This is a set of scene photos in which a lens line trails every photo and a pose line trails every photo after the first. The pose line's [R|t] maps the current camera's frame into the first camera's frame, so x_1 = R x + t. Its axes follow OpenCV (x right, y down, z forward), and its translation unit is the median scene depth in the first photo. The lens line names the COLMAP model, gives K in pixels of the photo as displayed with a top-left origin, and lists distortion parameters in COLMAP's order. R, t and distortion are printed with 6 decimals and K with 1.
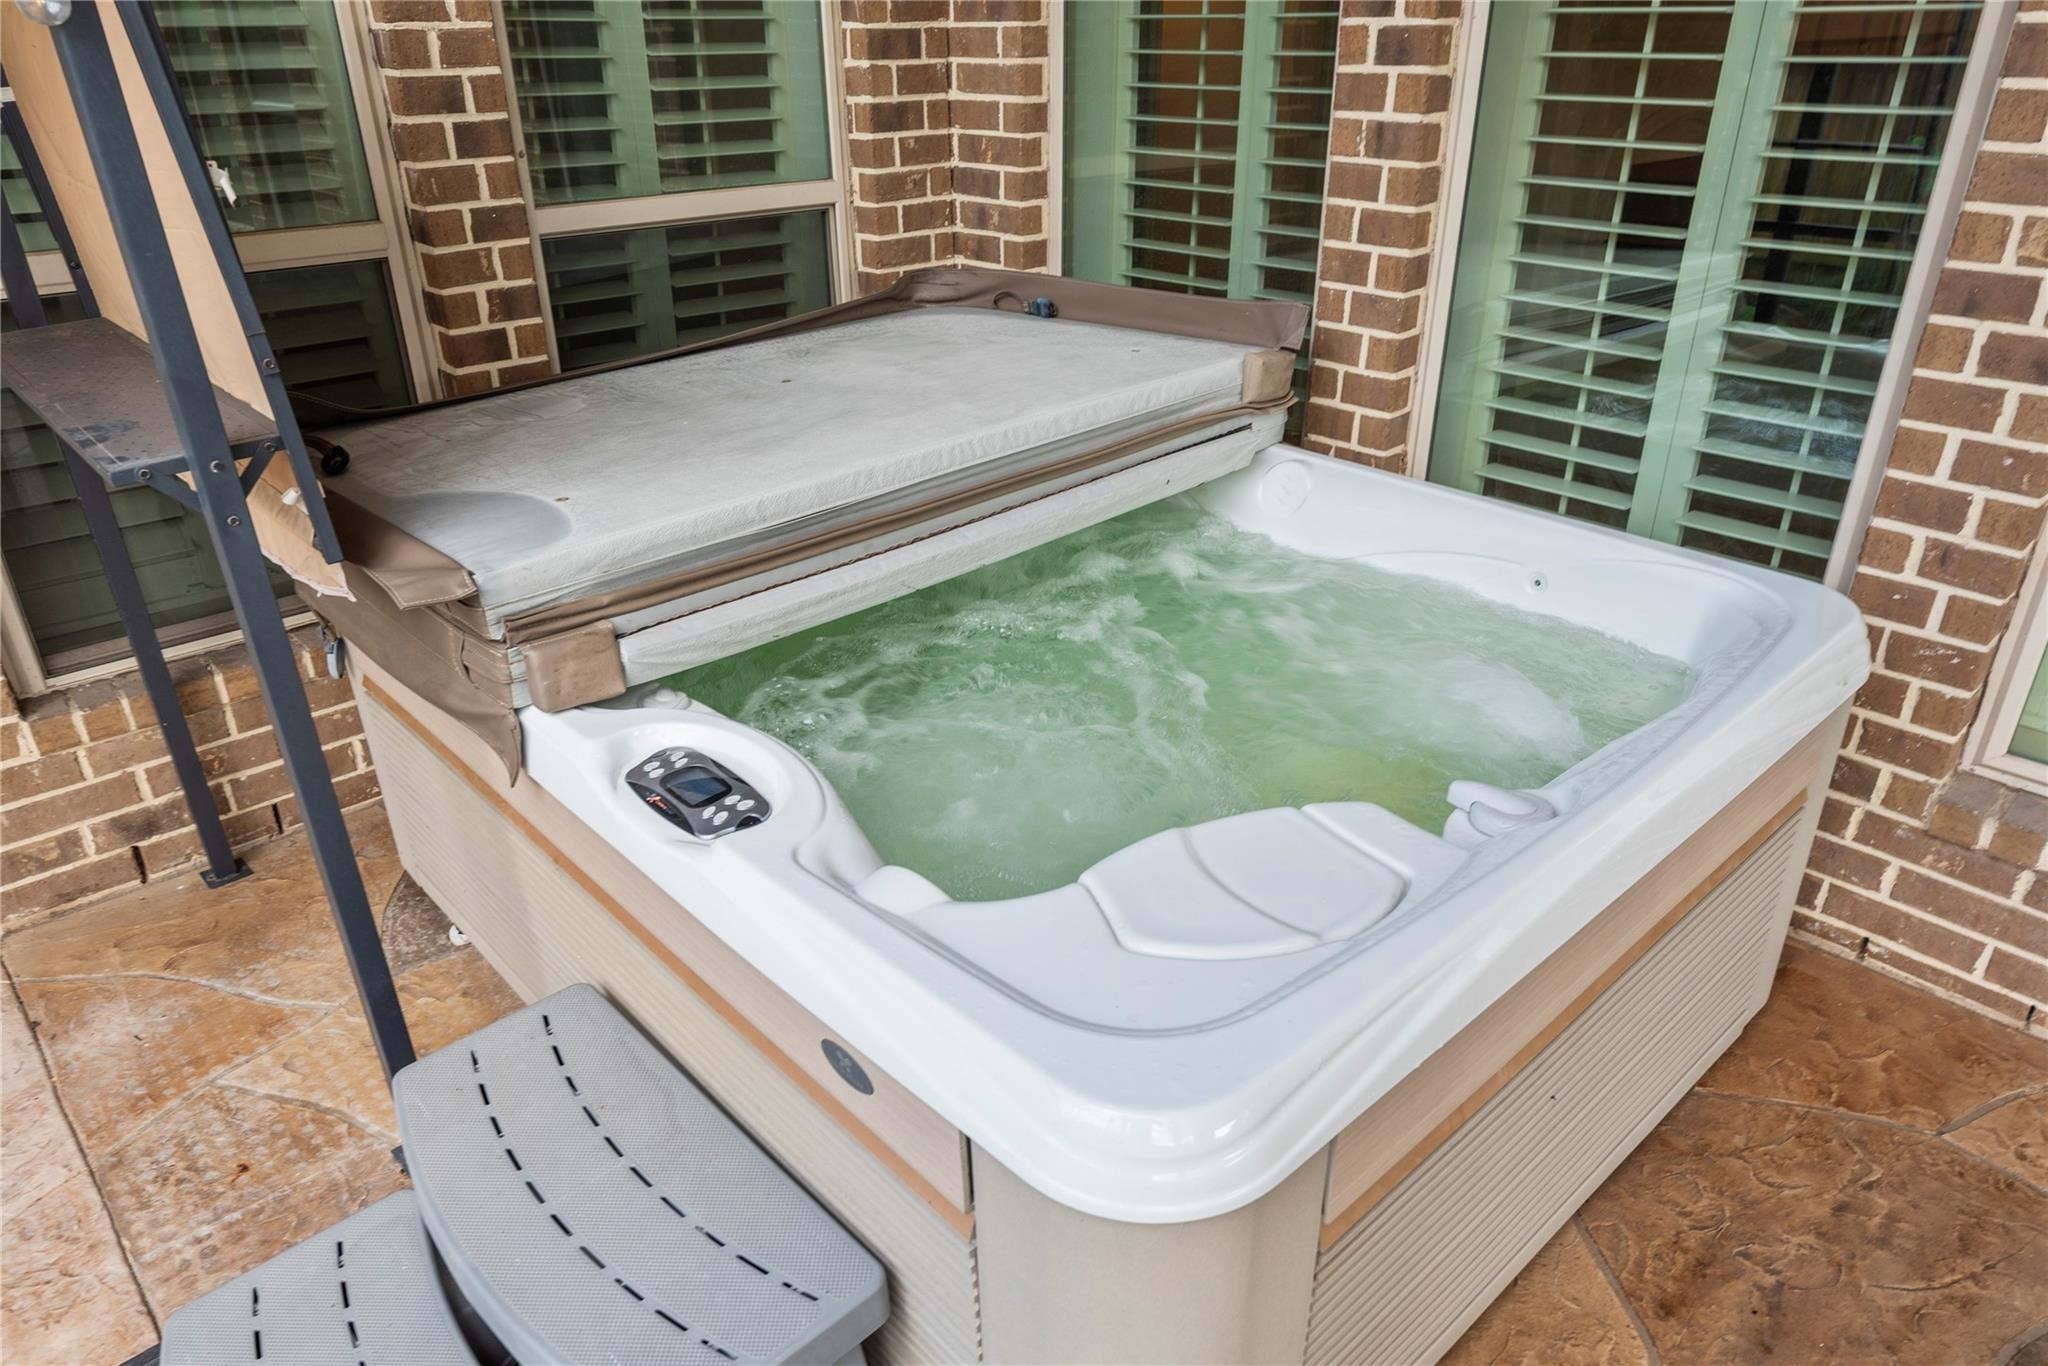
lens RADIAL K [[1338.5, 0, 1027.3], [0, 1338.5, 690.2], [0, 0, 1]] dist [-0.002949, -0.000728]
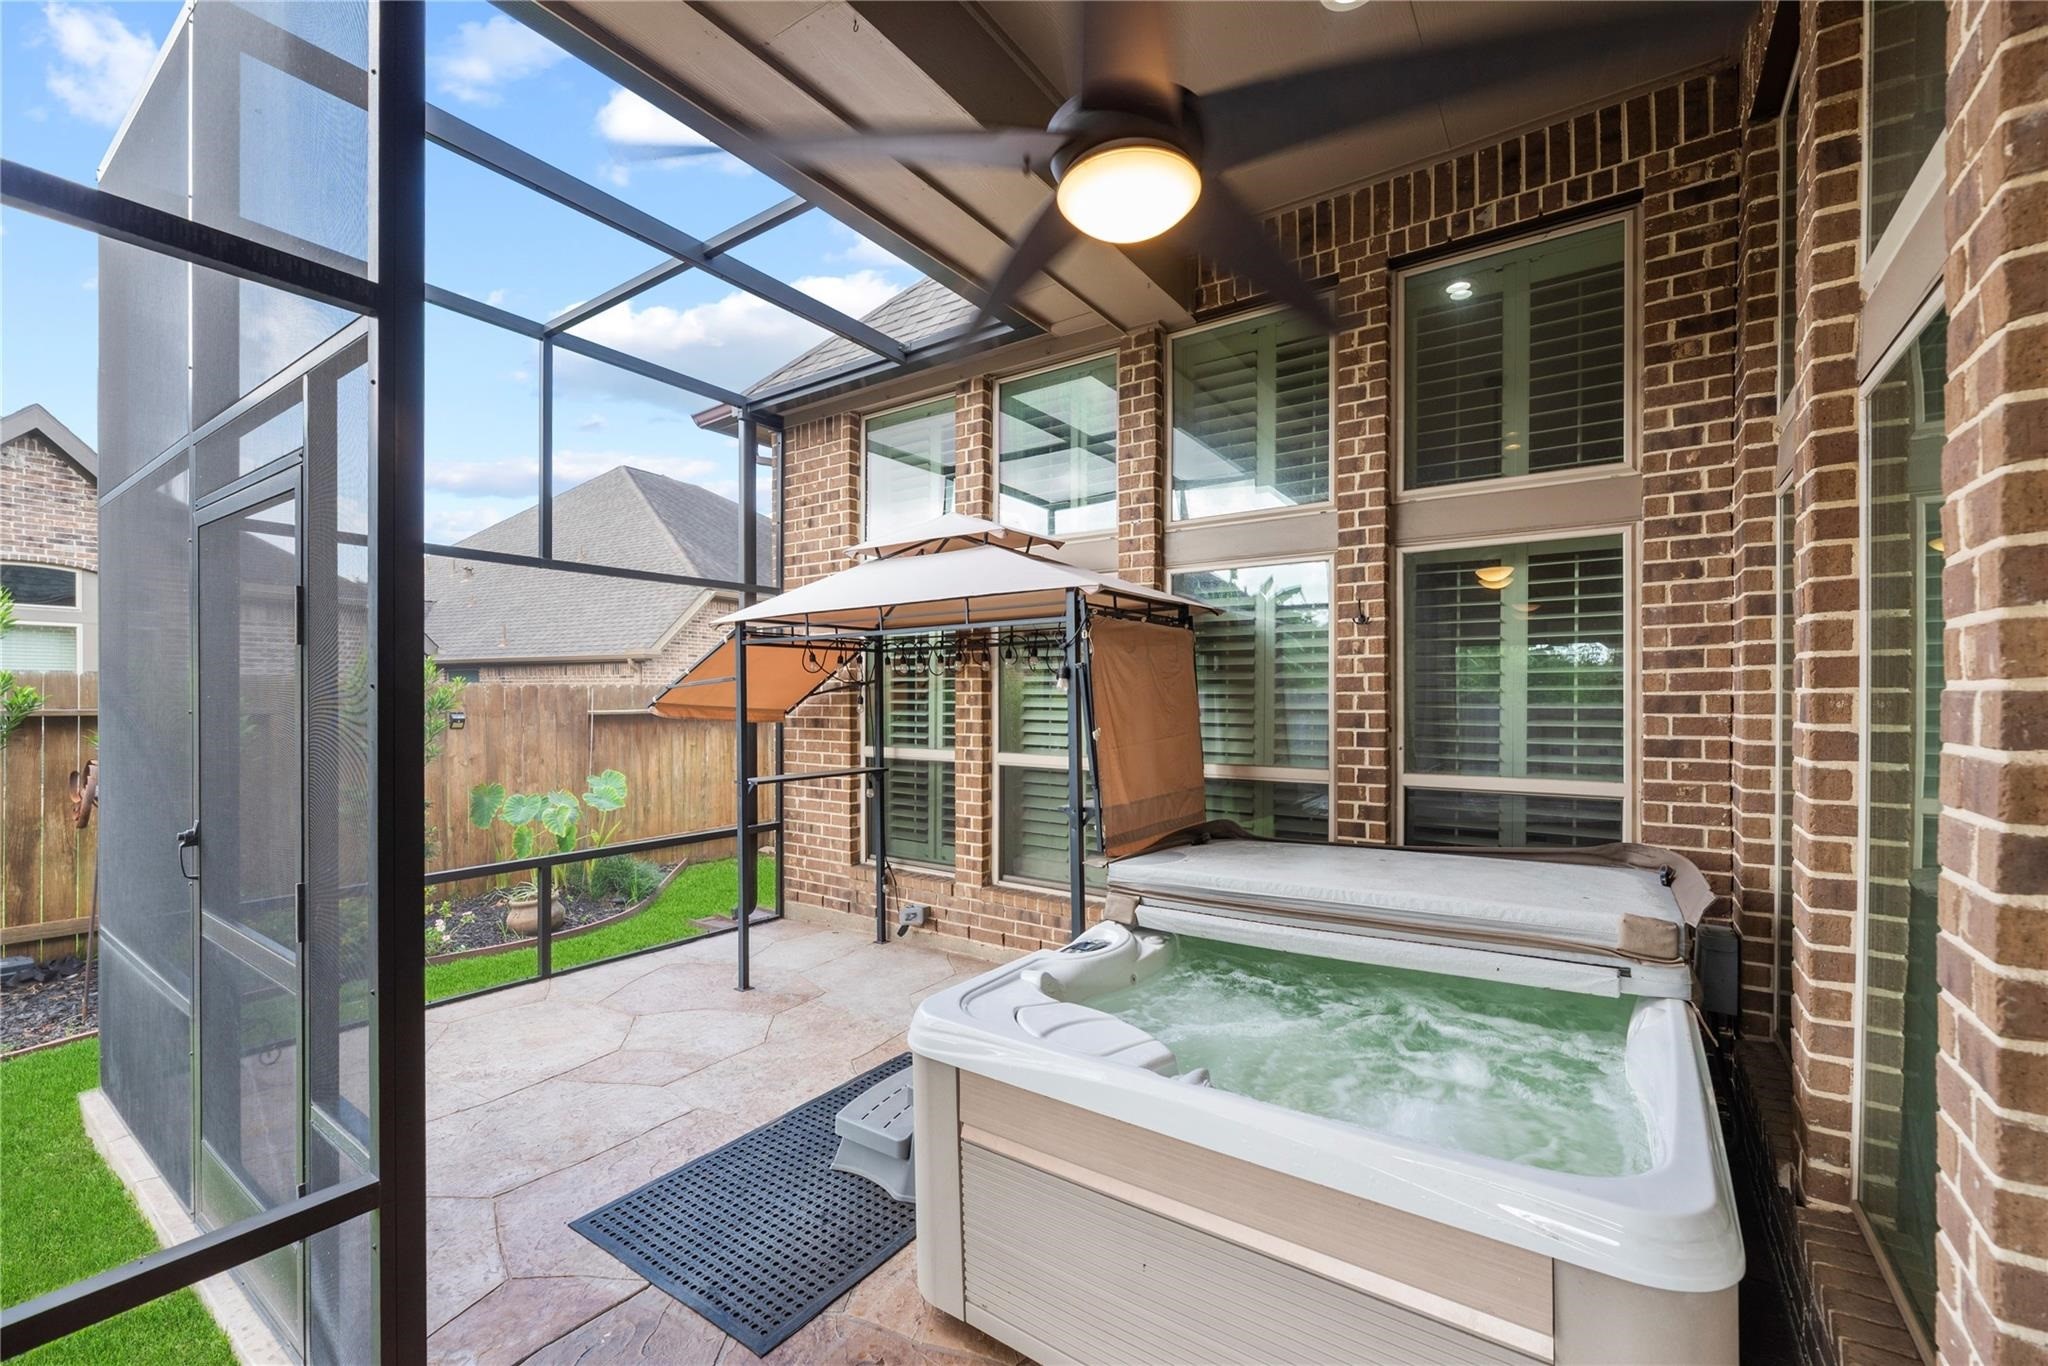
lens RADIAL K [[832.0, 0, 1031.5], [0, 832.0, 699.7], [0, 0, 1]] dist [0.000264, -0.000368]
pose [[0.215949, 0.009943, -0.976354, 0.660221], [-0.432763, 0.897341, -0.086579, -0.092028], [0.875262, 0.441226, 0.198082, 0.175631]]
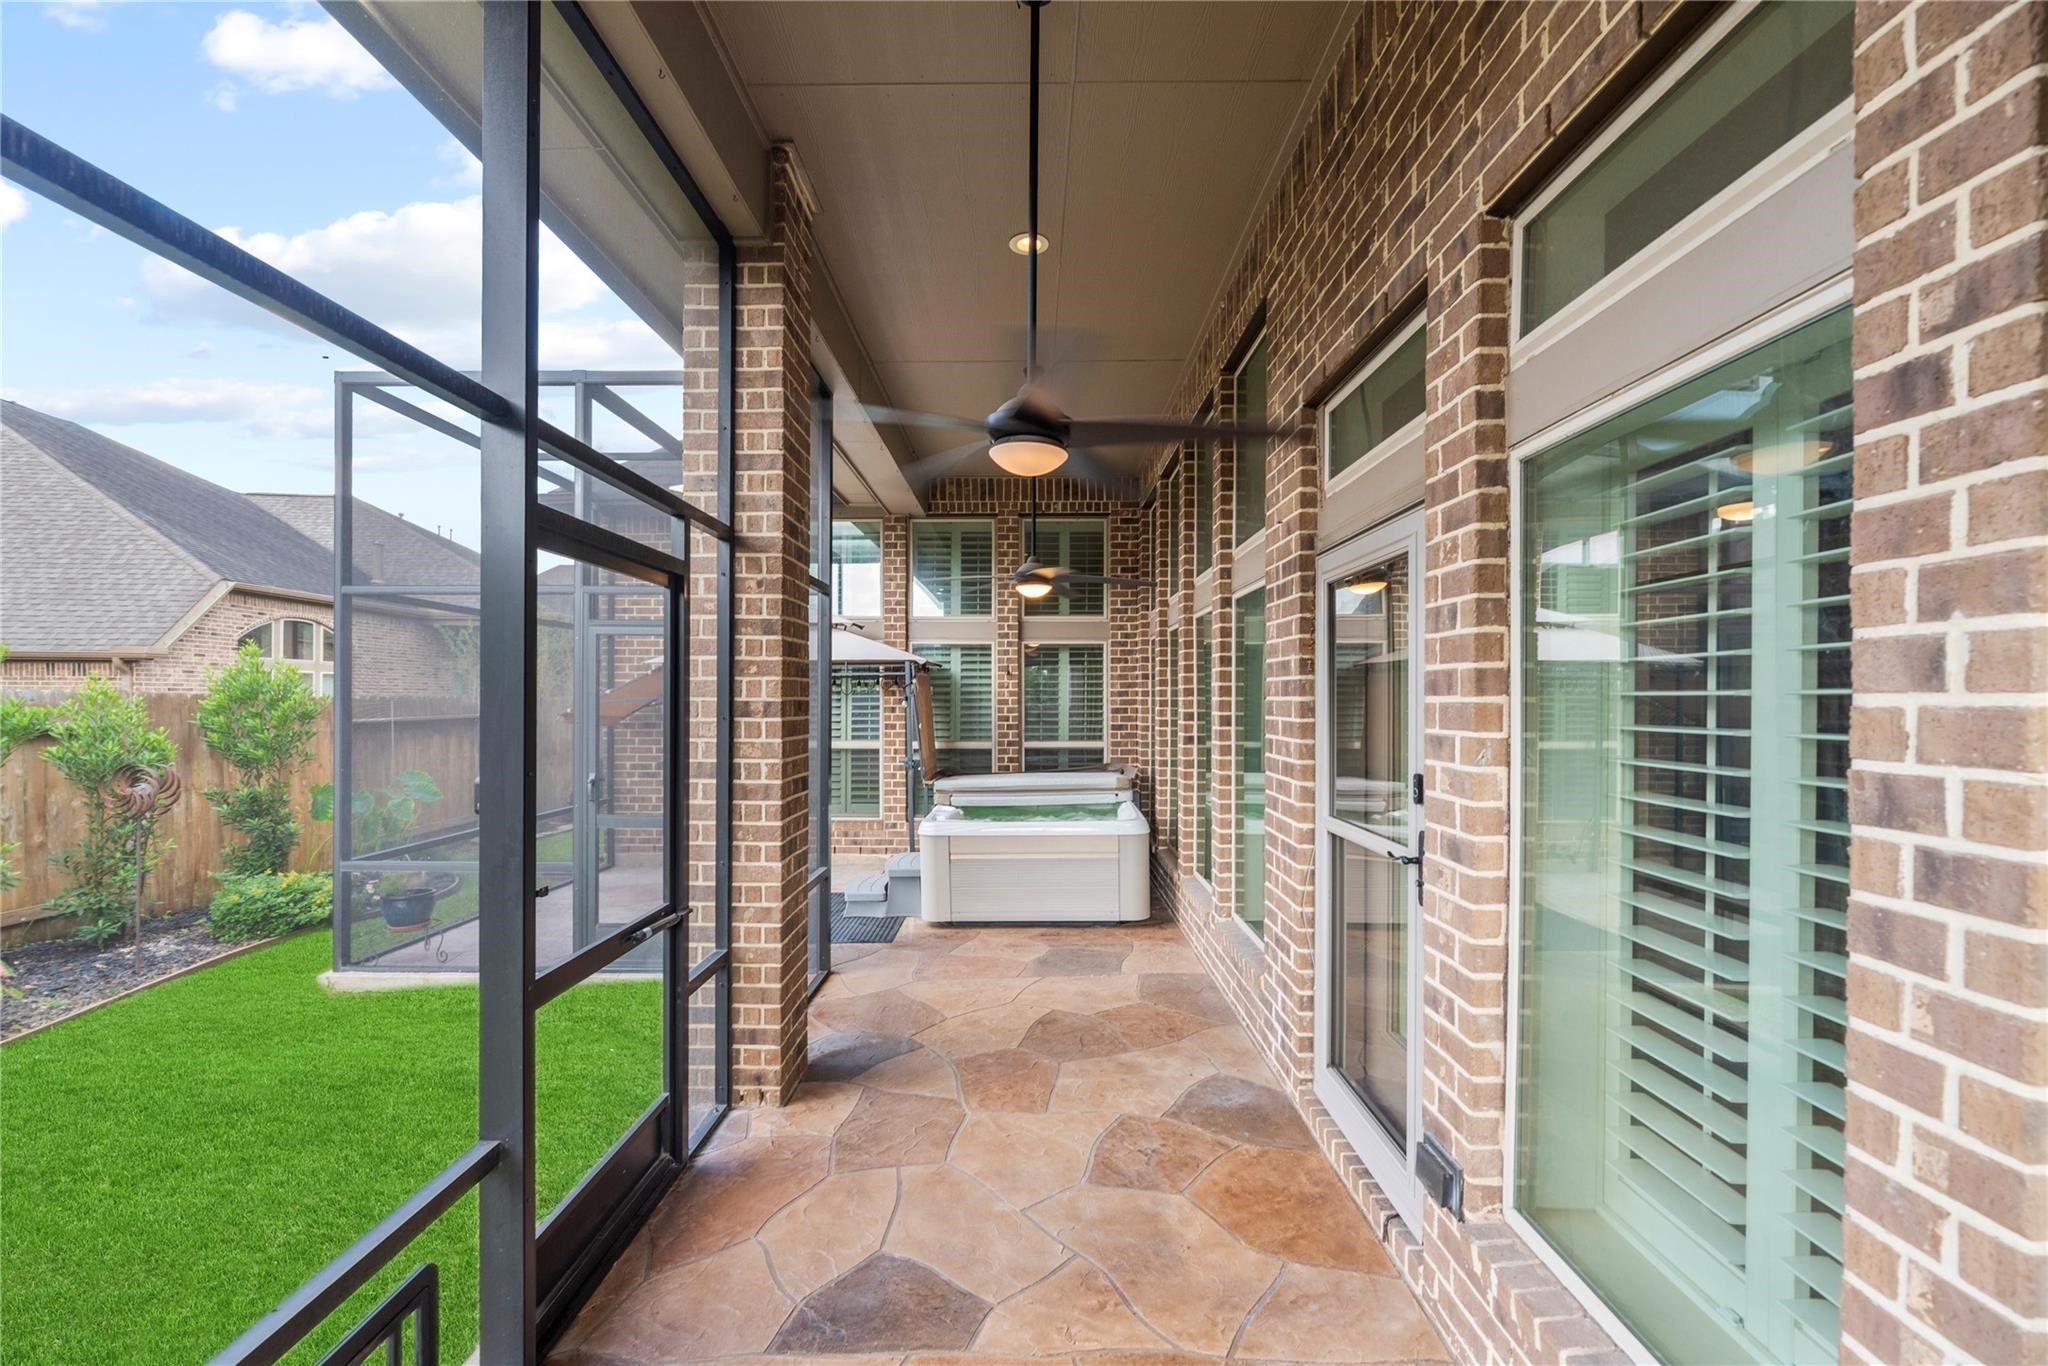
lens RADIAL K [[832.0, 0, 1023.2], [0, 832.0, 693.4], [0, 0, 1]] dist [0.000264, -0.000368]
pose [[0.727948, 0.003703, -0.685623, 1.401372], [-0.307978, 0.895191, -0.322155, 0.365874], [0.612570, 0.445668, 0.652793, -0.834704]]
